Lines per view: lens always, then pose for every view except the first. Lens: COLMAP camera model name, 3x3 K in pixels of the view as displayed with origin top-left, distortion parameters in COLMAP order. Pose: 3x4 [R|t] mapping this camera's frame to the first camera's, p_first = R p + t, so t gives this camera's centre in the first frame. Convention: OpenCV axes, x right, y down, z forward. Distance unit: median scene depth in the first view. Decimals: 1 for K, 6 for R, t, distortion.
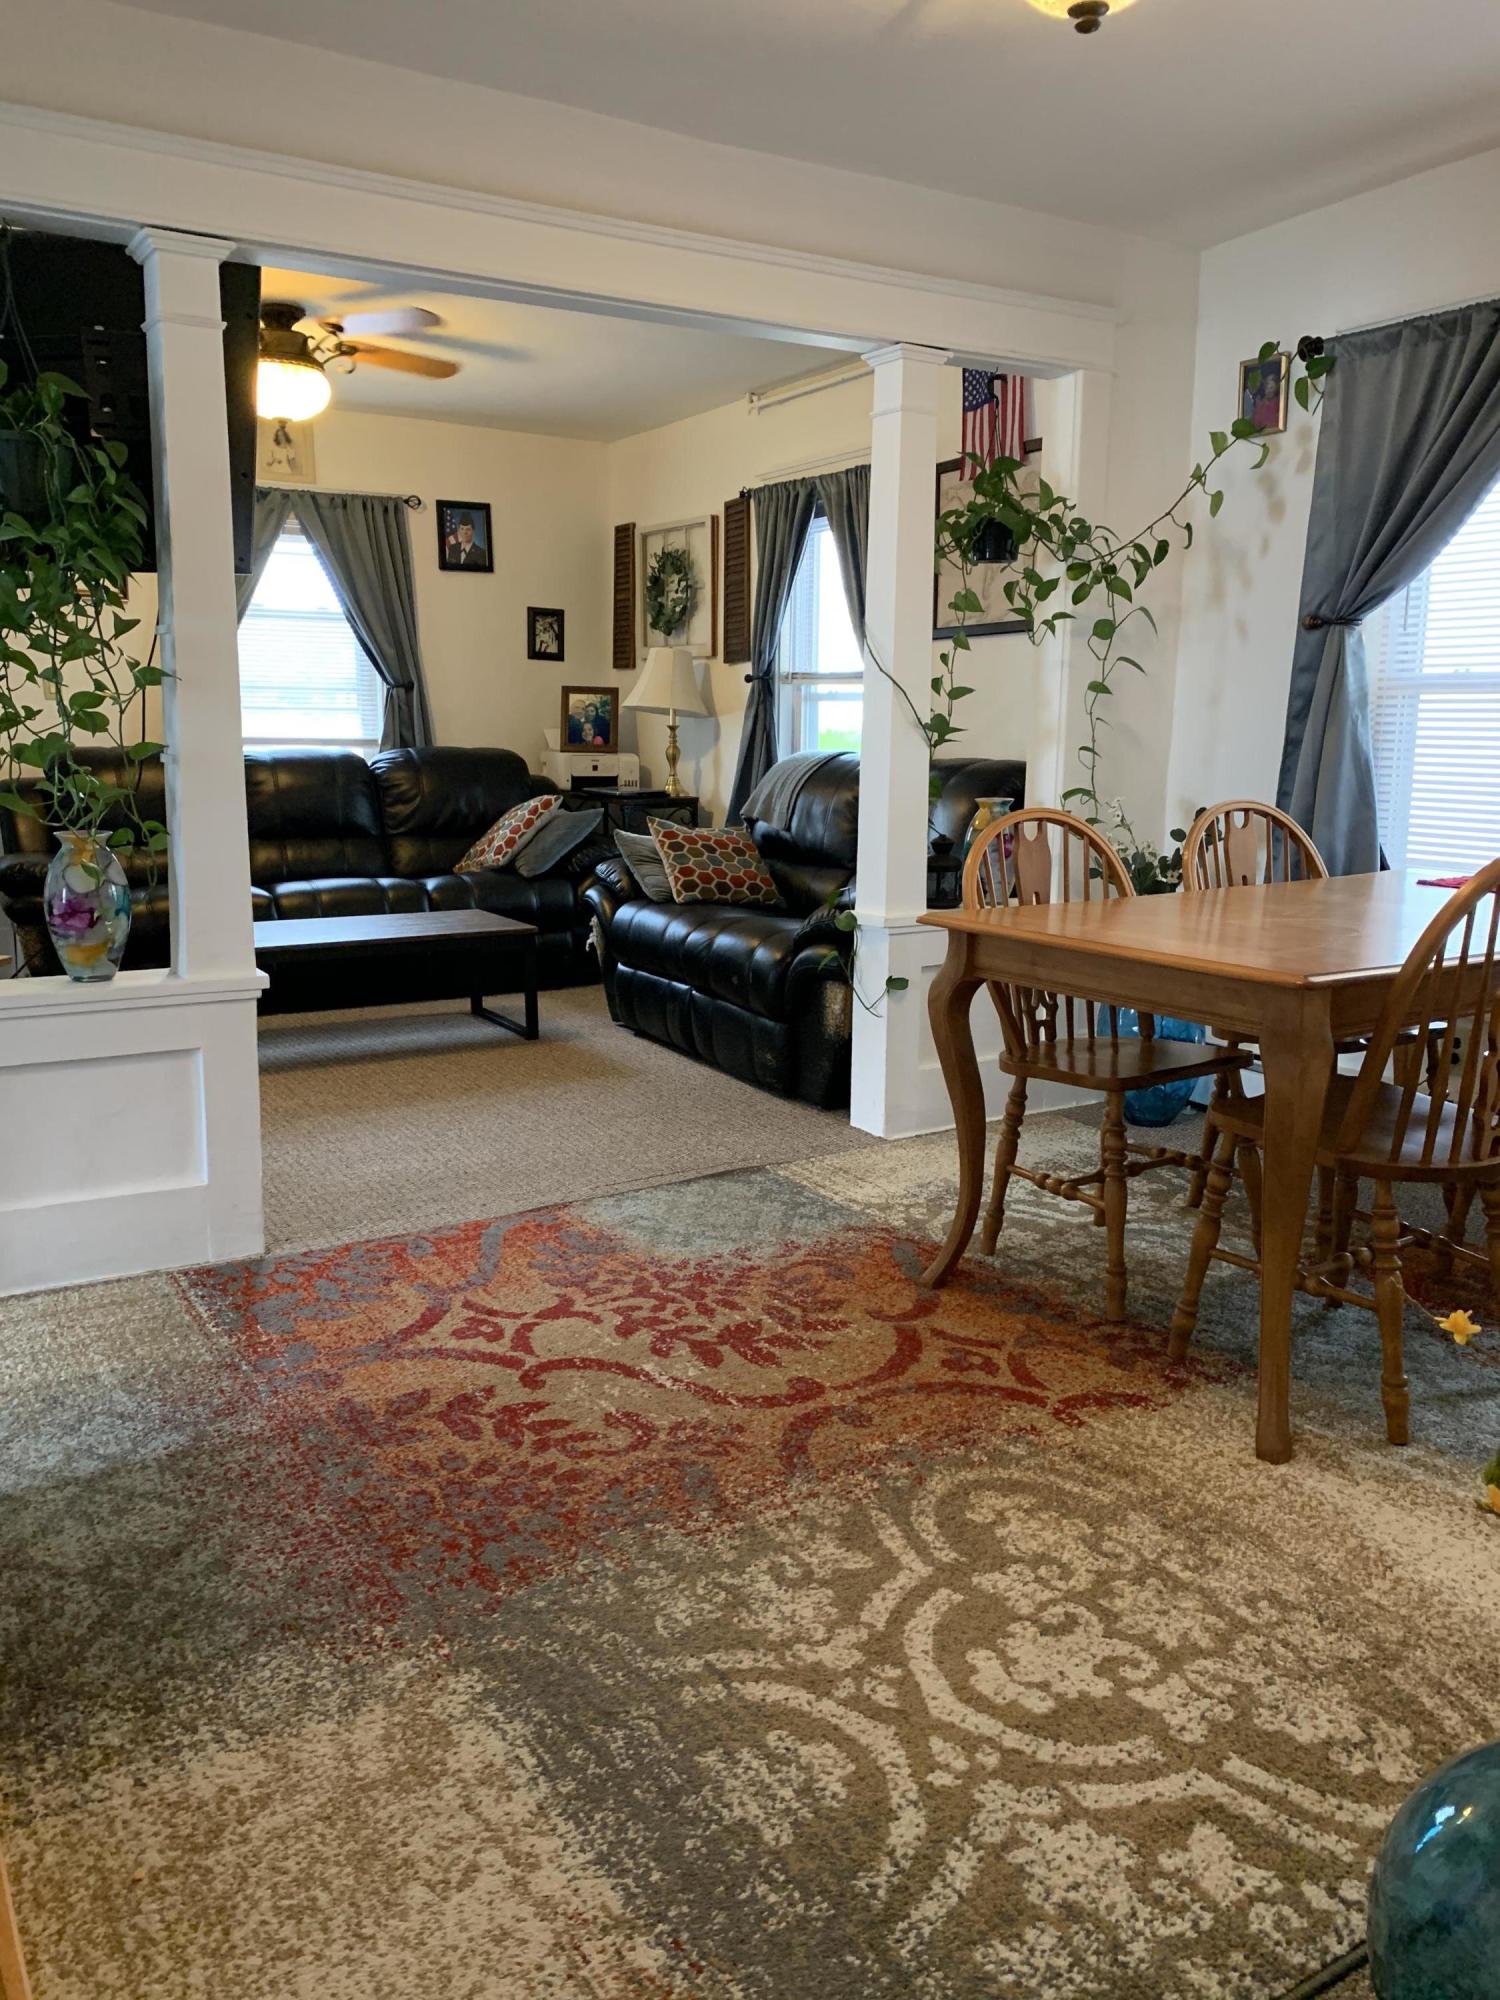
lens RADIAL K [[1520.3, 0, 767.0], [0, 1520.3, 1010.5], [0, 0, 1]] dist [0.047508, -0.051337]
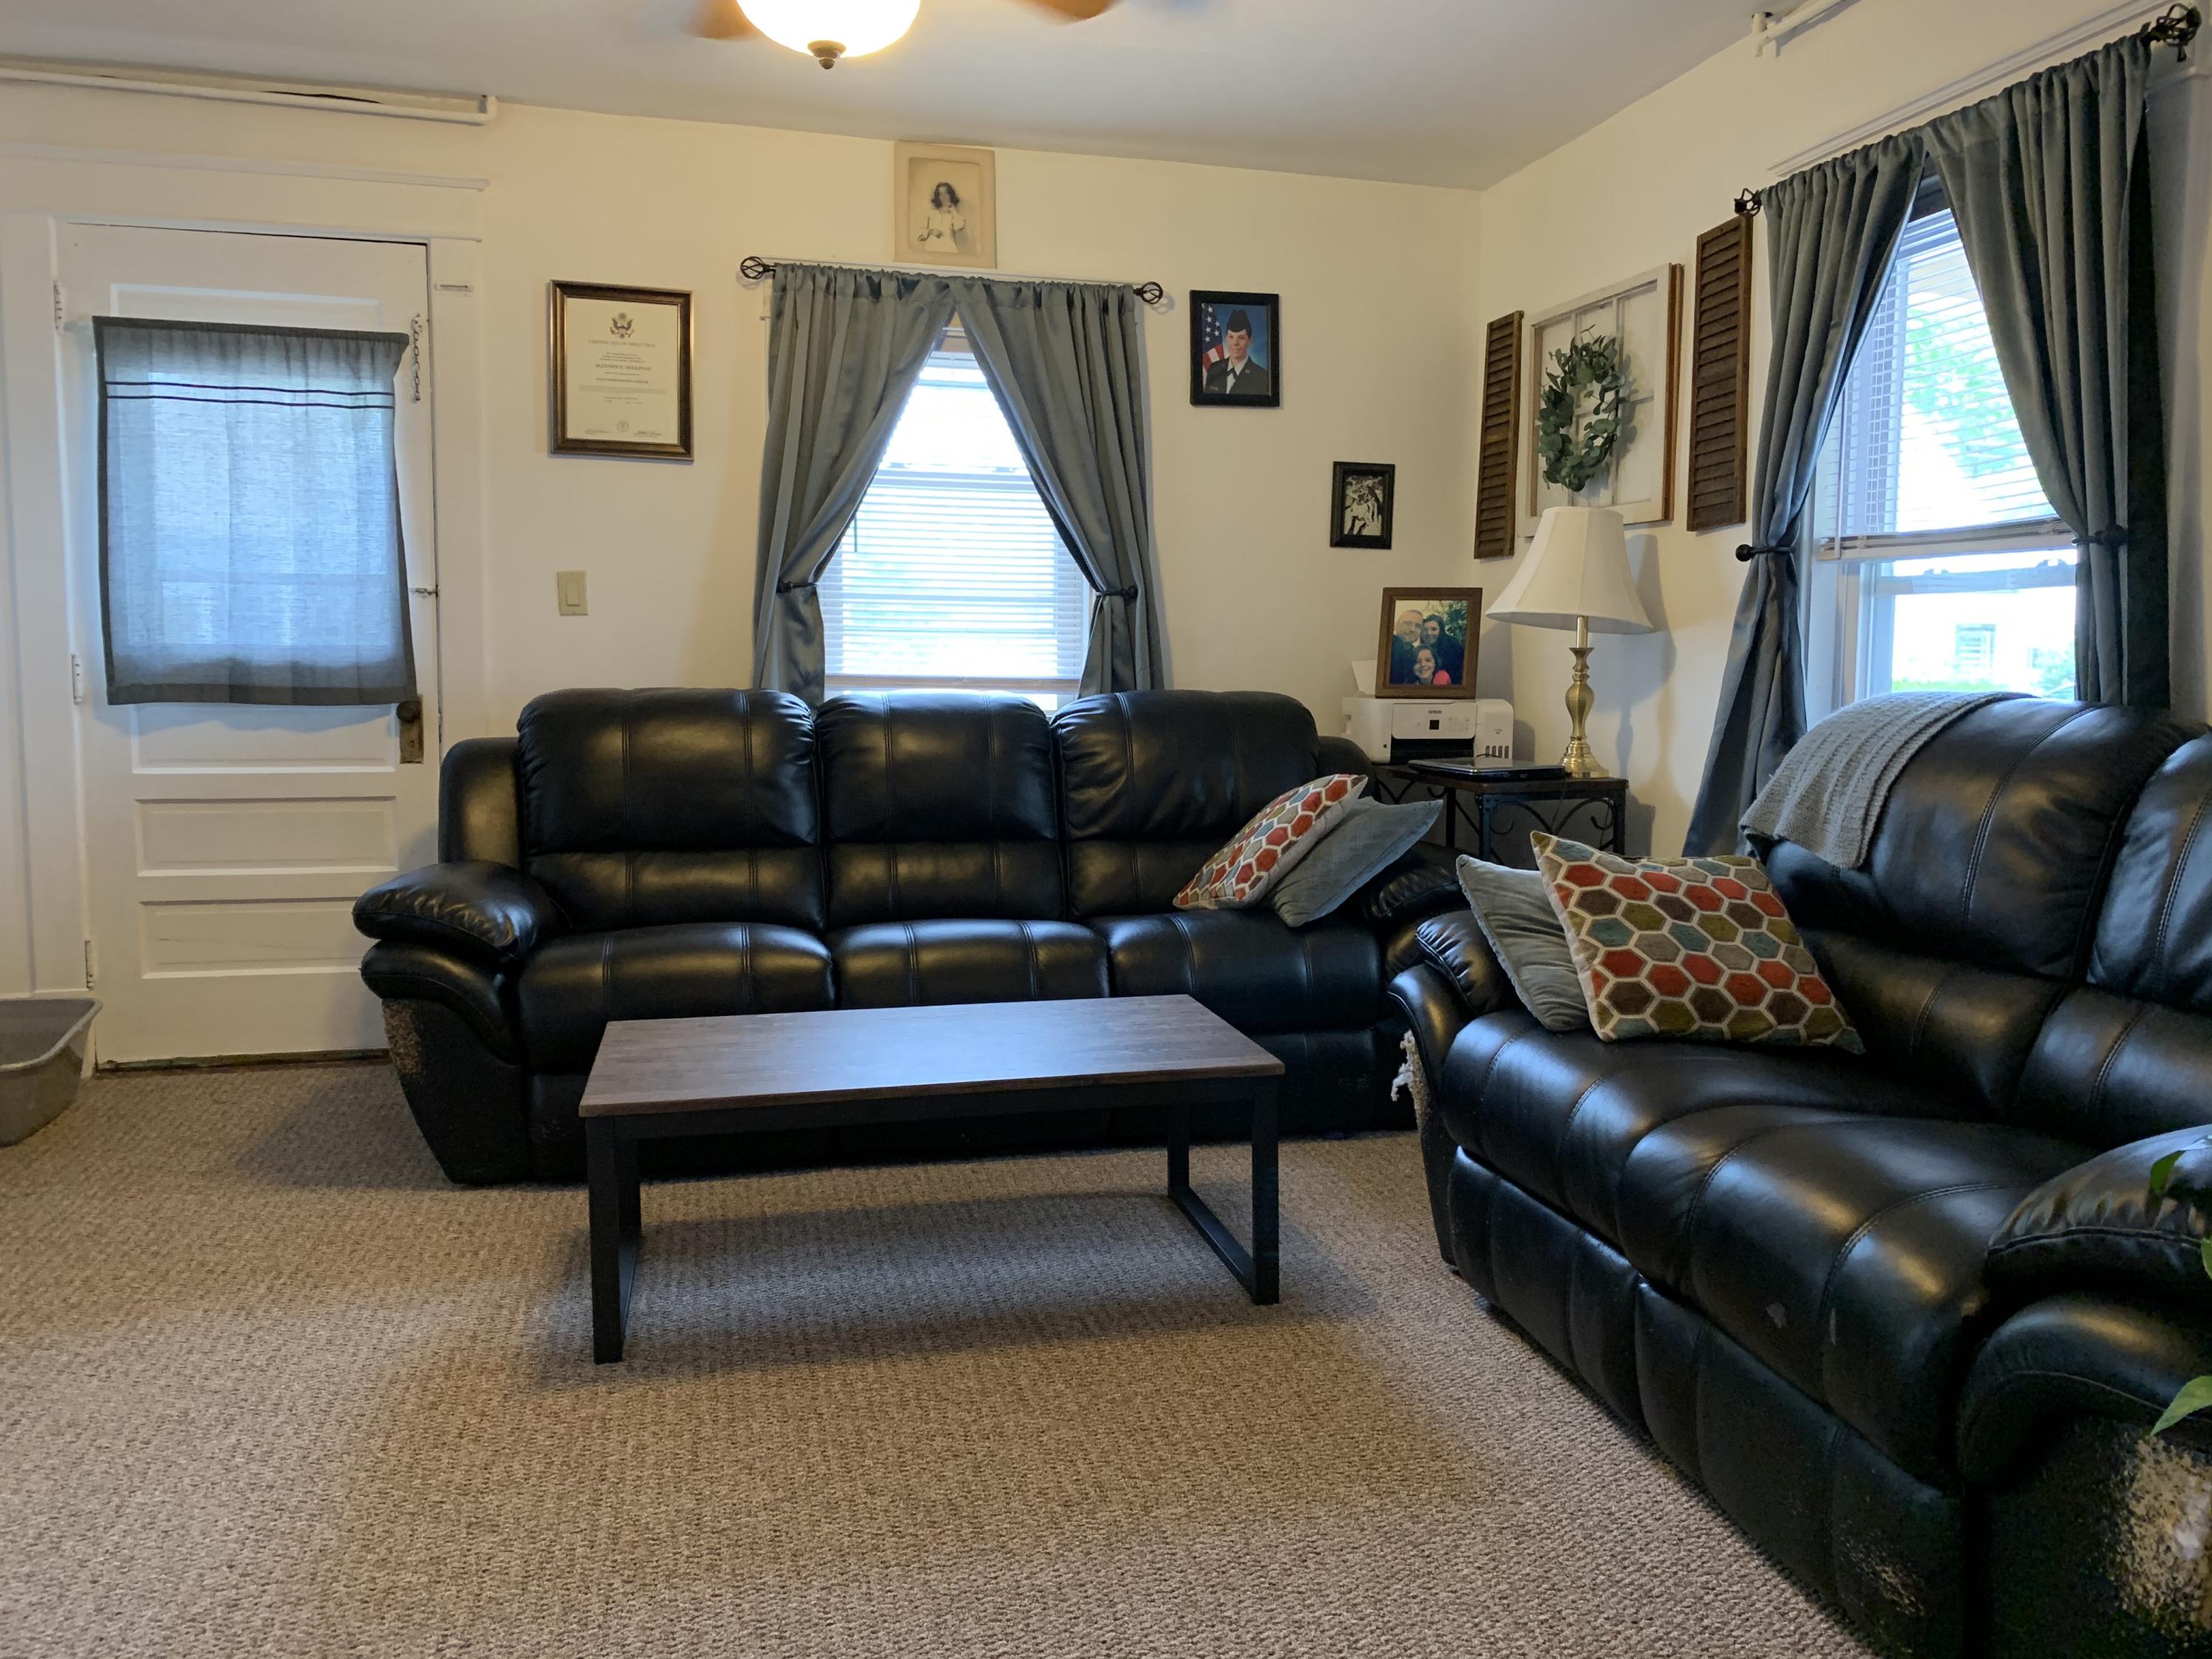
lens RADIAL K [[1681.4, 0, 1102.2], [0, 1681.4, 852.0], [0, 0, 1]] dist [0.047508, -0.051337]
pose [[0.950340, 0.028368, -0.309918, -0.037182], [-0.053129, 0.996007, -0.071749, -0.065628], [0.306645, 0.084652, 0.948052, 0.401299]]
